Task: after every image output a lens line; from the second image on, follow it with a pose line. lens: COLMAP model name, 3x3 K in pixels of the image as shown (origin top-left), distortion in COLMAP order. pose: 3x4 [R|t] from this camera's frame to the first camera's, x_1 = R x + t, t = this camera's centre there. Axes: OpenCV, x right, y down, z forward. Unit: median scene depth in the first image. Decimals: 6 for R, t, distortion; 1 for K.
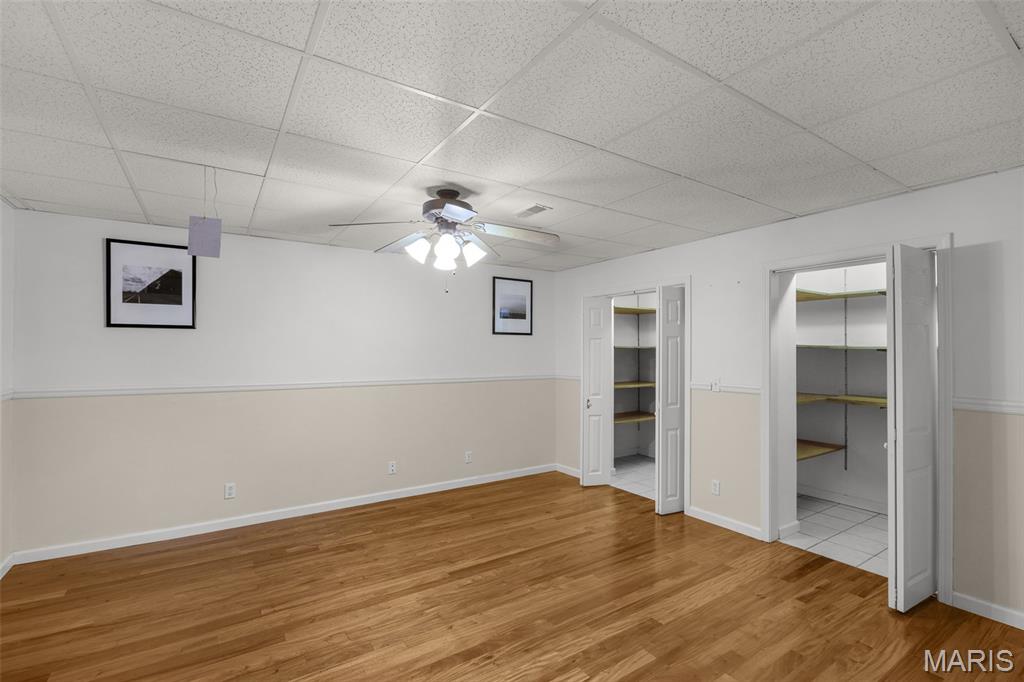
lens RADIAL K [[459.4, 0, 510.3], [0, 459.4, 344.2], [0, 0, 1]] dist [-0.001551, 0.001835]
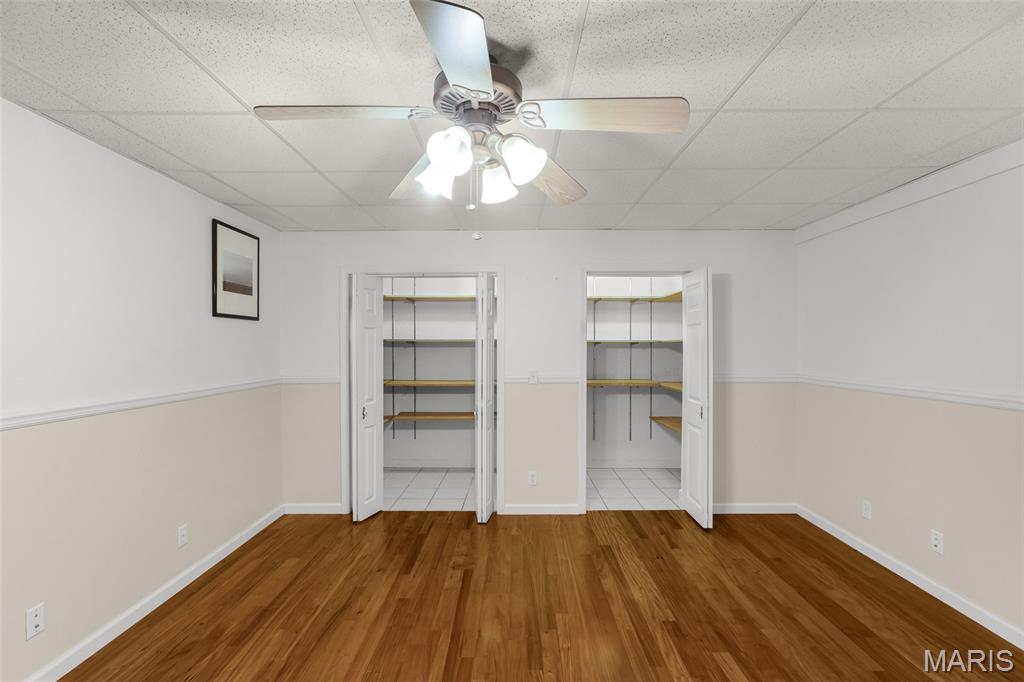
lens RADIAL K [[459.4, 0, 511.0], [0, 459.4, 345.6], [0, 0, 1]] dist [-0.001551, 0.001835]
pose [[0.557598, 0.001528, 0.830110, -0.399511], [-0.007450, 0.999967, 0.003164, 0.015047], [-0.830078, -0.007948, 0.557591, 0.446898]]
